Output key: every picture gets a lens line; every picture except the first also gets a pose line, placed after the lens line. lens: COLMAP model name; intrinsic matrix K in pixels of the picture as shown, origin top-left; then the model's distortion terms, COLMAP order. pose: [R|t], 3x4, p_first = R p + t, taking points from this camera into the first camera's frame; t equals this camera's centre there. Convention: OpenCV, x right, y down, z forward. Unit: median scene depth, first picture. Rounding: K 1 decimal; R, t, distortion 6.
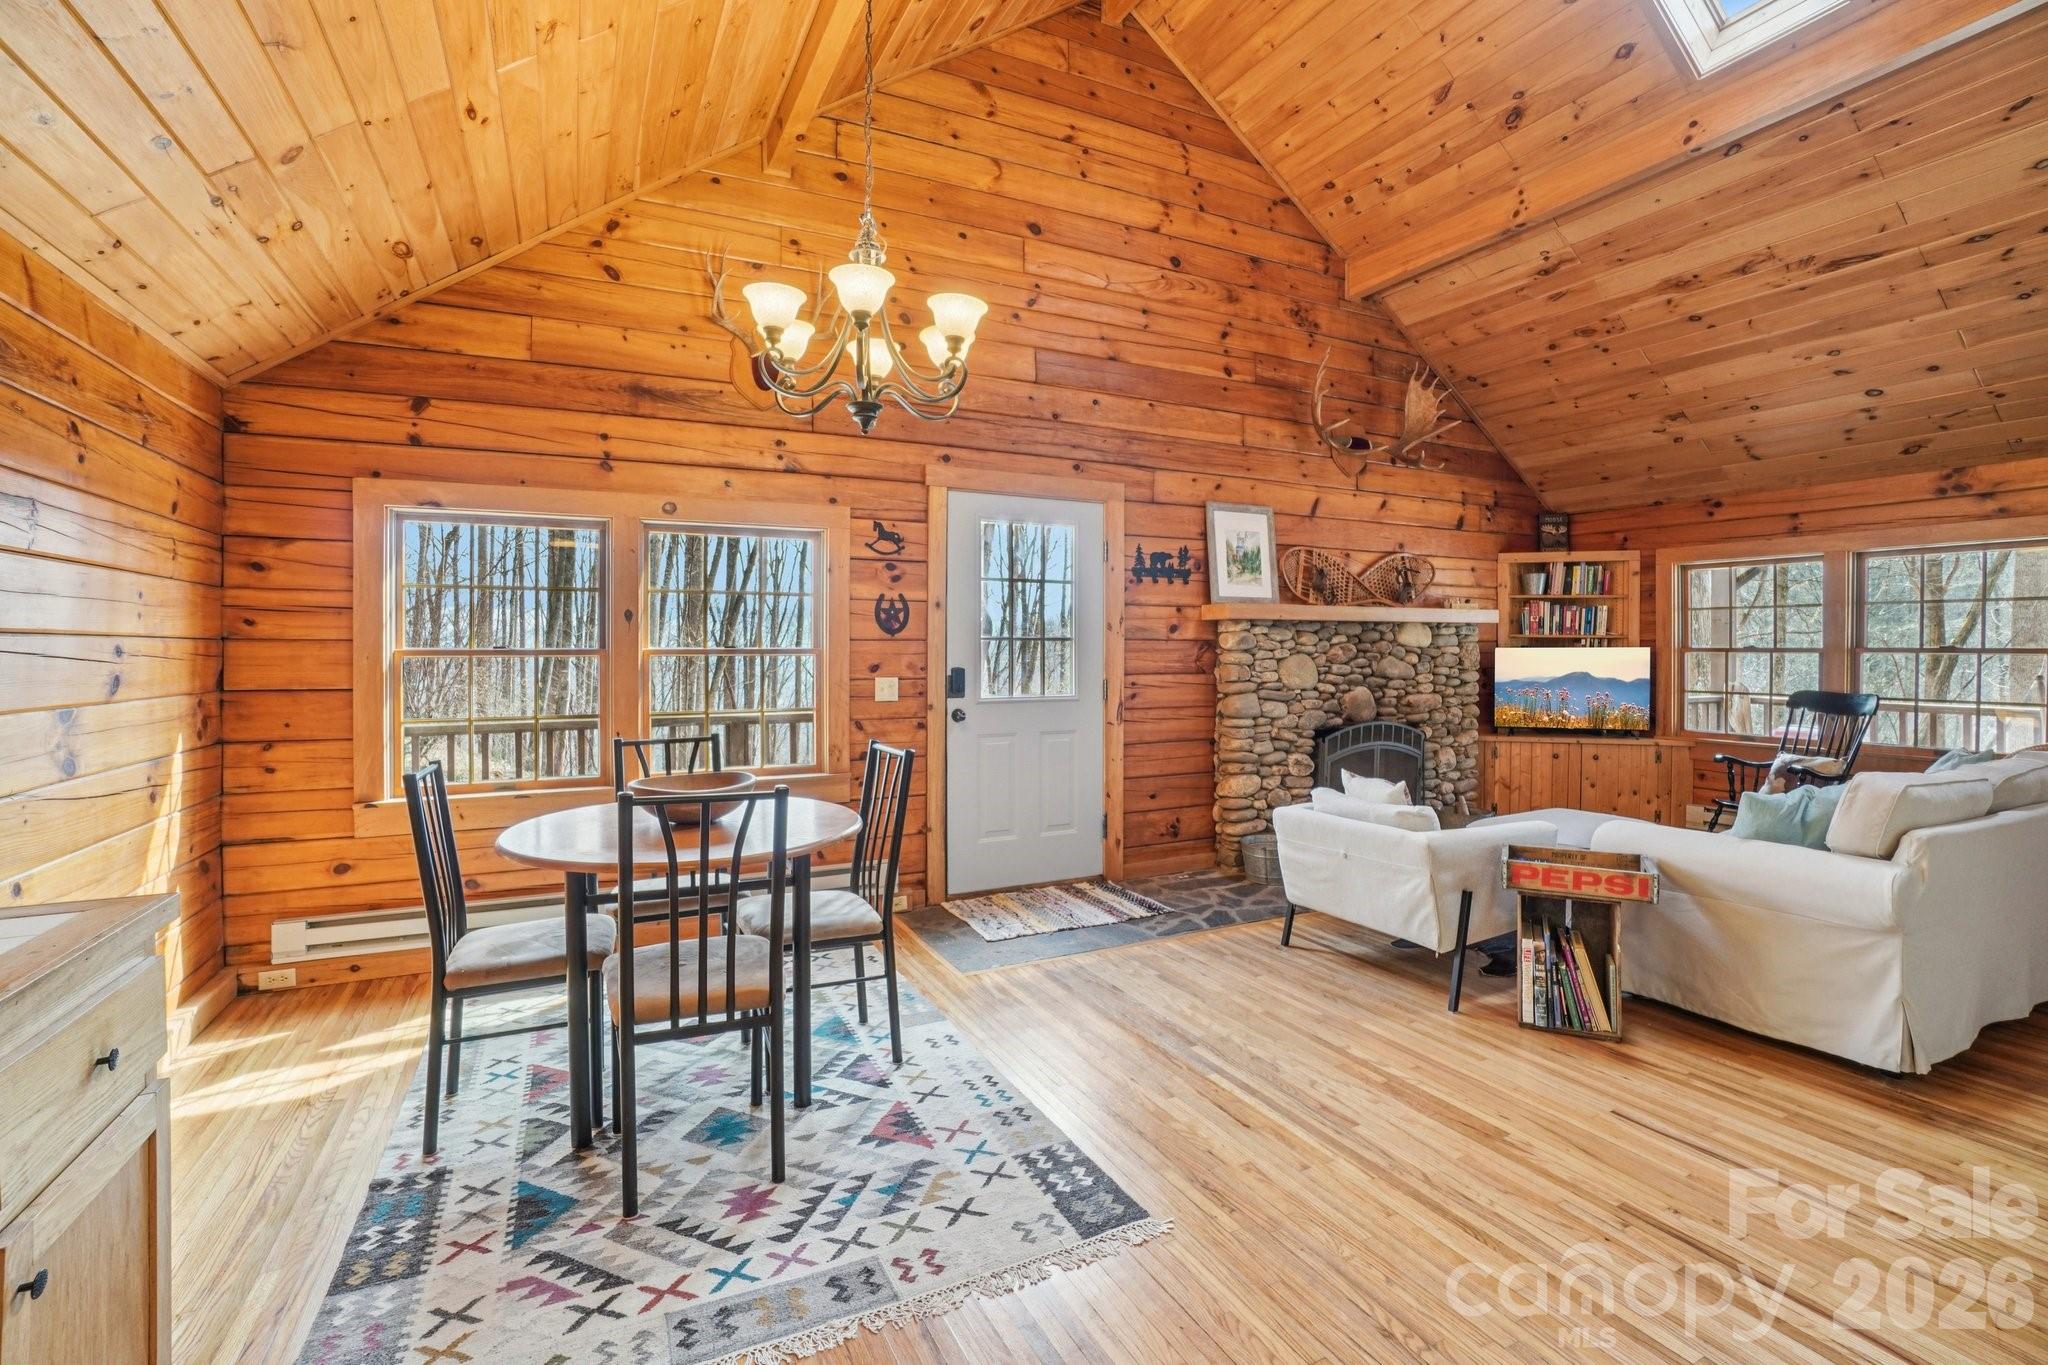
lens RADIAL K [[906.4, 0, 1023.2], [0, 906.4, 653.8], [0, 0, 1]] dist [-0.066694, 0.024308]
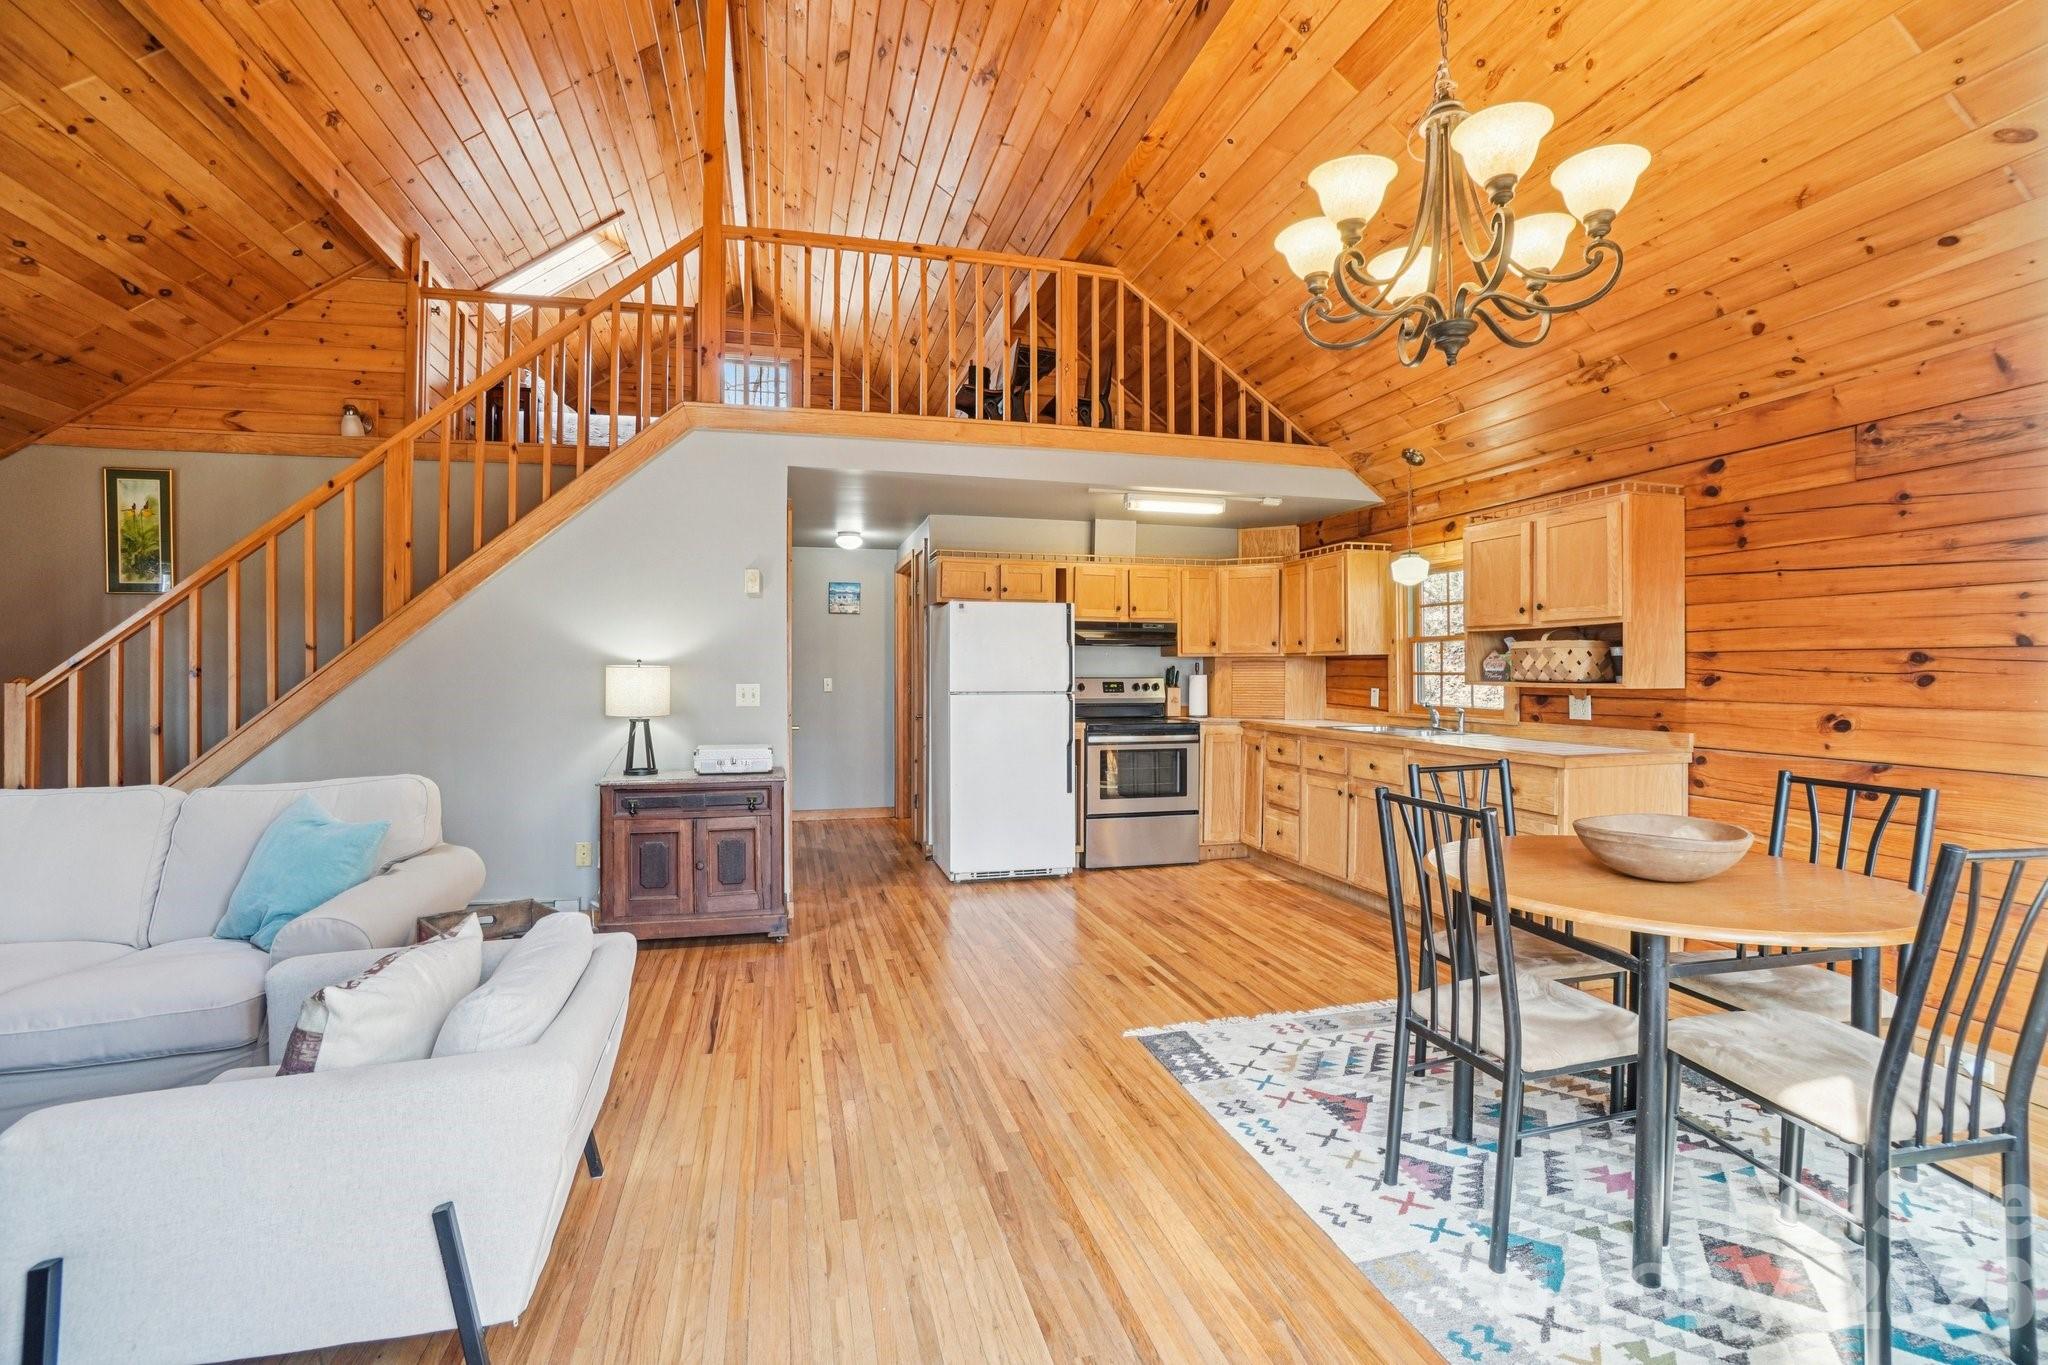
lens RADIAL K [[908.6, 0, 1016.6], [0, 908.6, 665.0], [0, 0, 1]] dist [-0.063288, 0.024551]
pose [[-0.978085, -0.000792, 0.208205, 0.010138], [0.000087, 0.999991, 0.004209, -0.001197], [-0.208206, 0.004134, -0.978076, 0.958377]]
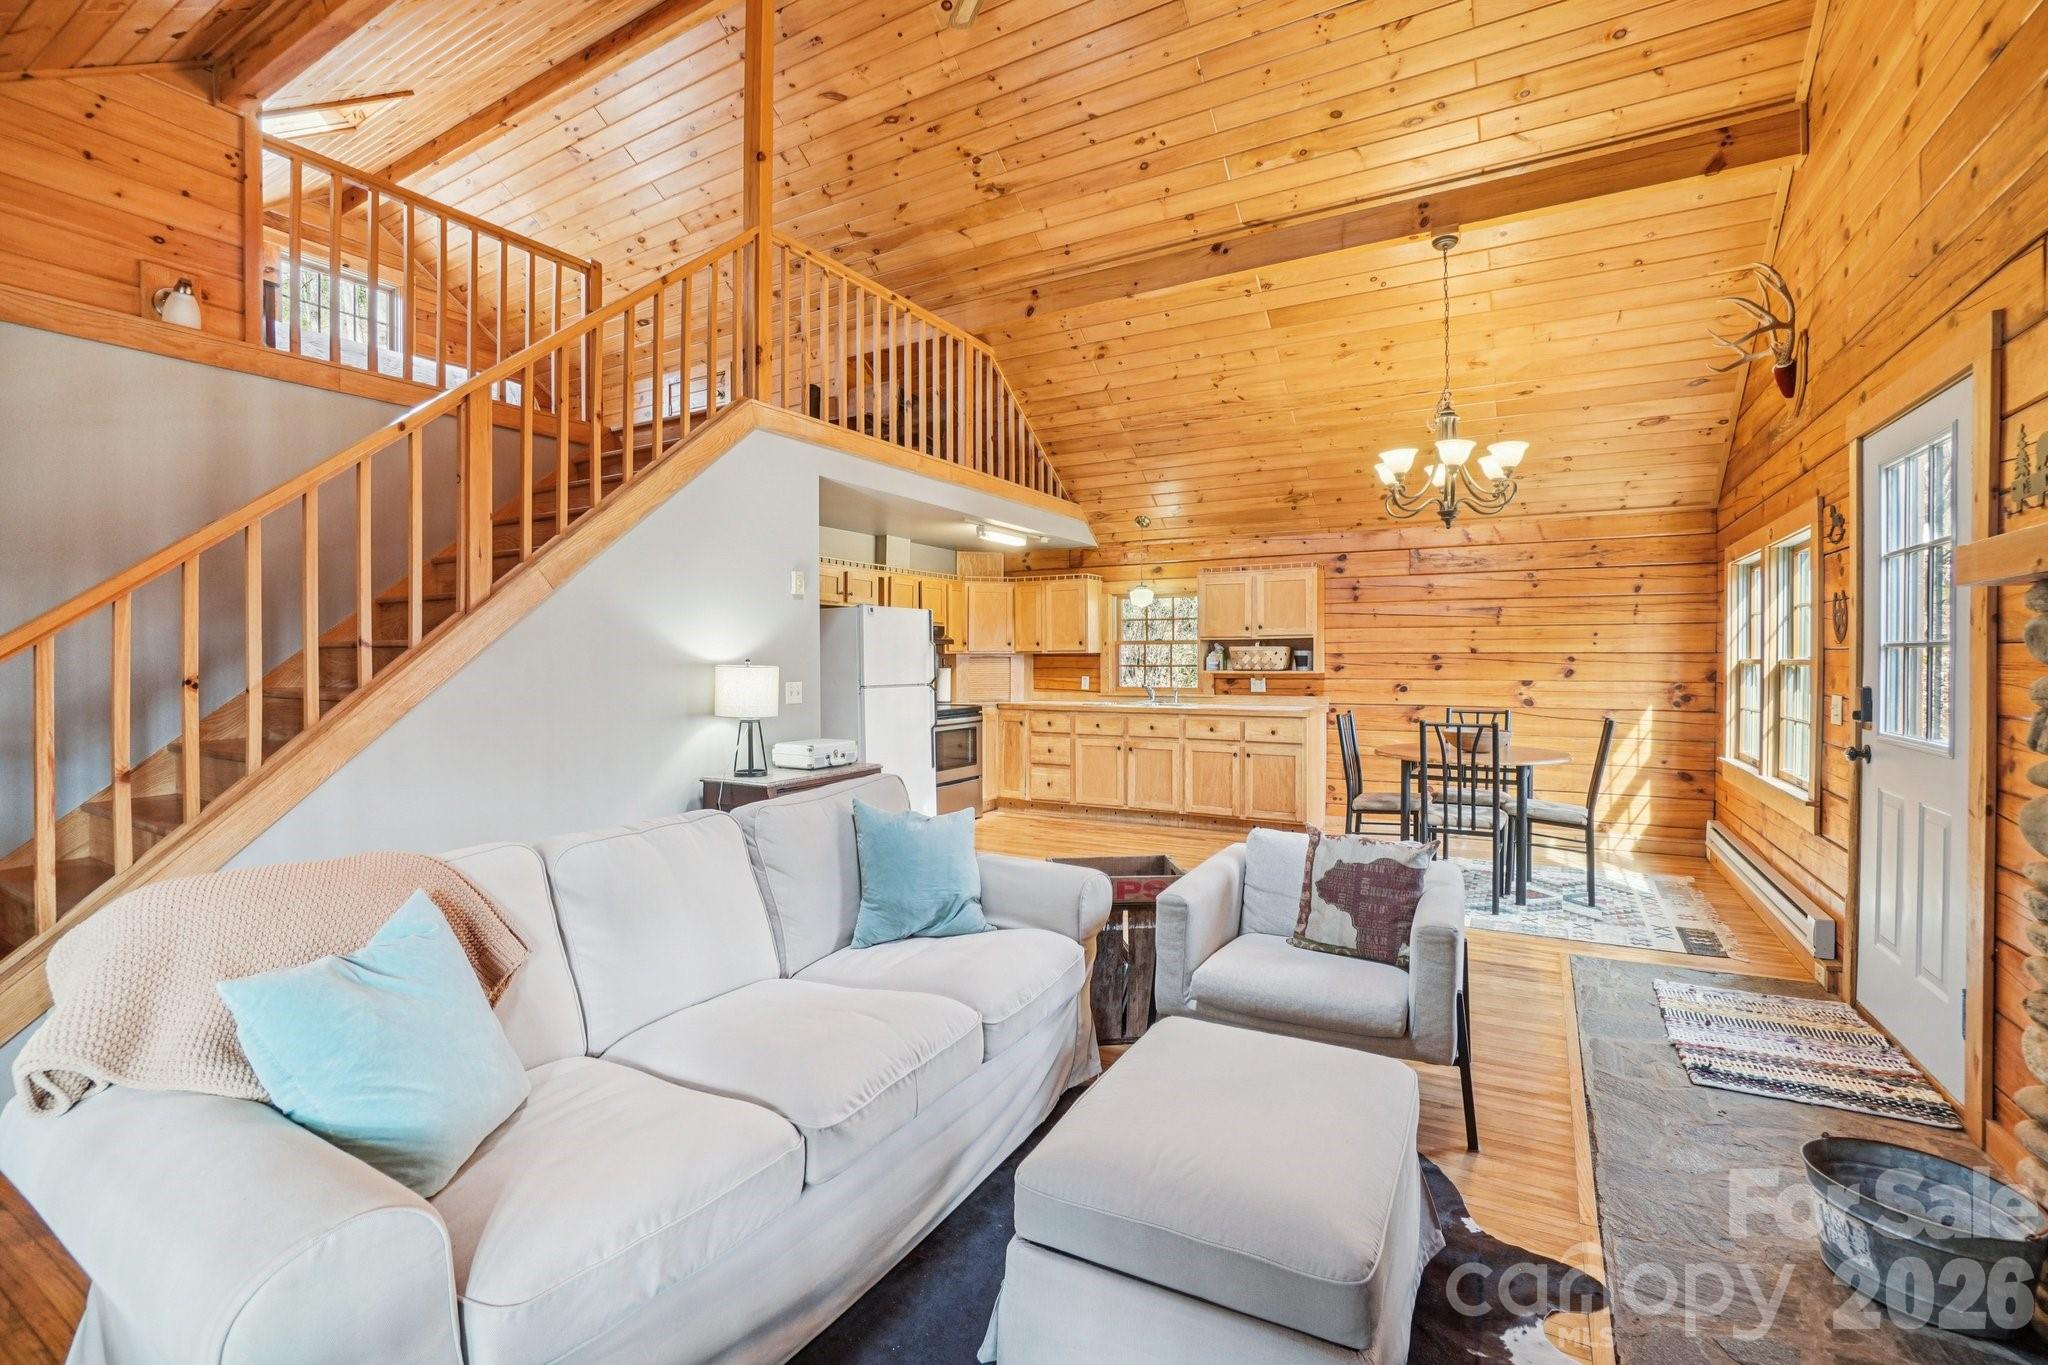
lens RADIAL K [[908.6, 0, 1016.6], [0, 908.6, 665.0], [0, 0, 1]] dist [-0.063288, 0.024551]
pose [[-0.835327, 0.006090, -0.549720, 0.738837], [-0.001542, 0.999909, 0.013421, -0.008562], [0.549751, 0.012059, -0.835241, 1.035454]]
